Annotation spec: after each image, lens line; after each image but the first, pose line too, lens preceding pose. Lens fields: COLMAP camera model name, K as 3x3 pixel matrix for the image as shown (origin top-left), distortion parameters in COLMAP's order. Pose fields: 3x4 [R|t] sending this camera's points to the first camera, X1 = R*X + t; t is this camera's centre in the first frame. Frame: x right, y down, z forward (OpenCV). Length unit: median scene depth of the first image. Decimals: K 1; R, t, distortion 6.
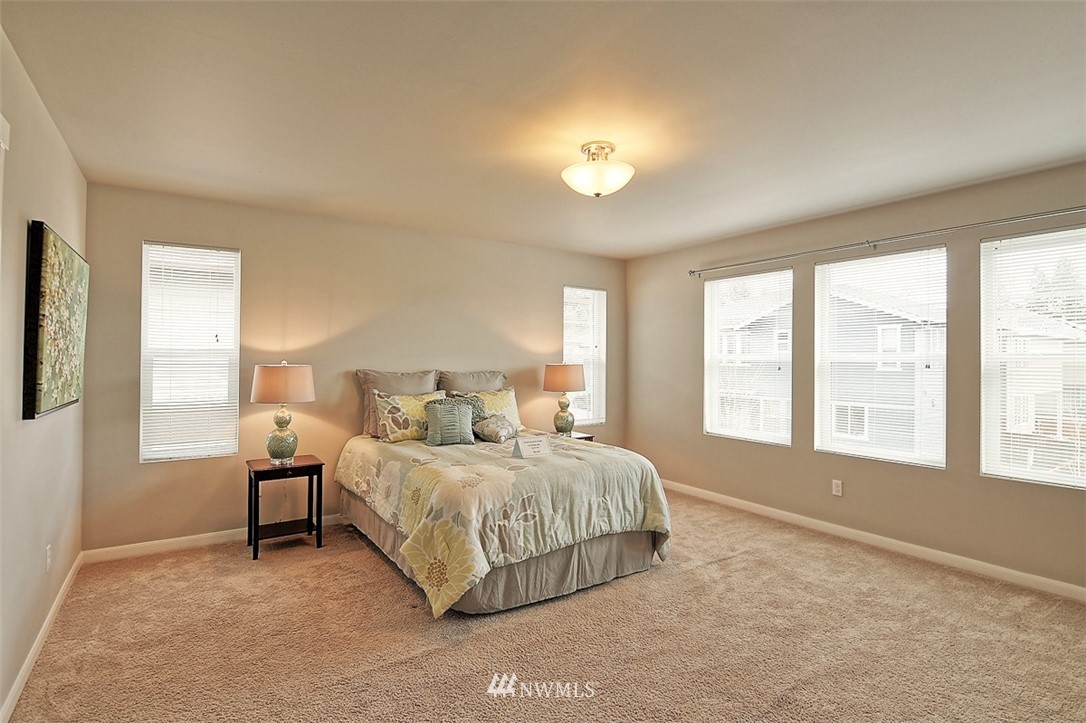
lens RADIAL K [[526.7, 0, 537.8], [0, 526.7, 355.6], [0, 0, 1]] dist [-0.007508, -0.010126]
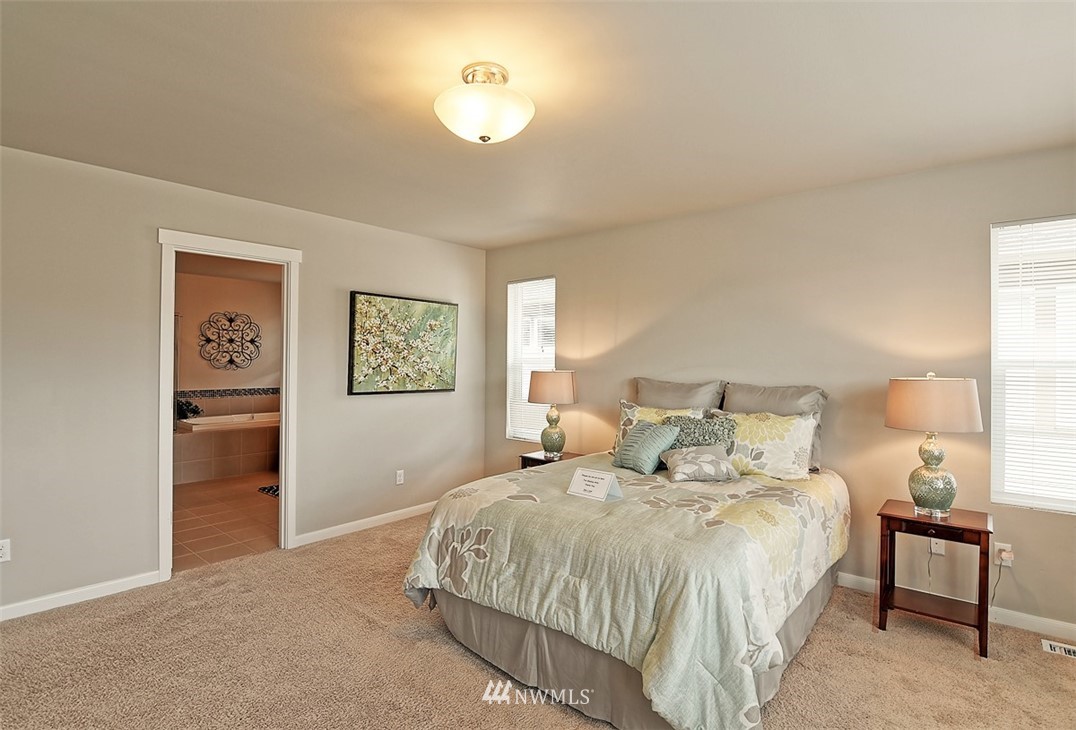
lens RADIAL K [[530.7, 0, 529.5], [0, 530.7, 360.6], [0, 0, 1]] dist [-0.011339, -0.003079]
pose [[0.260513, -0.007242, -0.965443, 0.654755], [-0.002592, 0.999963, -0.008200, 0.005227], [0.965467, 0.004639, 0.260485, 0.681771]]
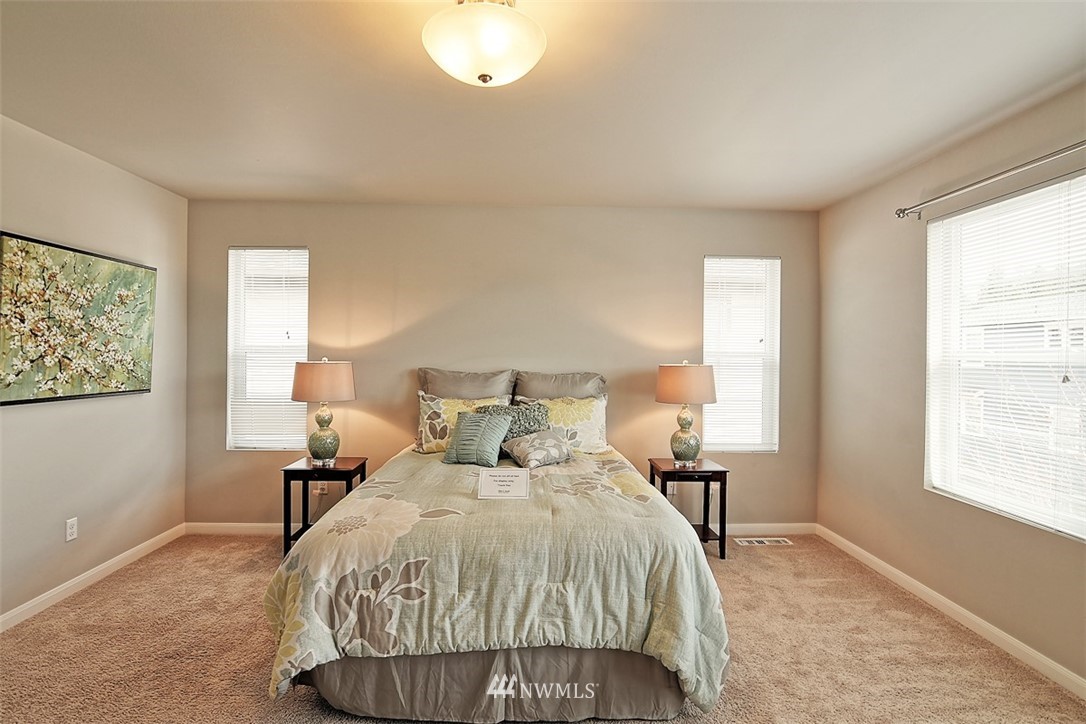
lens RADIAL K [[526.7, 0, 537.6], [0, 526.7, 358.3], [0, 0, 1]] dist [-0.007508, -0.010126]
pose [[0.845544, 0.005679, -0.533875, 0.376086], [-0.001917, 0.999969, 0.007600, 0.003232], [0.533902, -0.005403, 0.845529, 0.417337]]
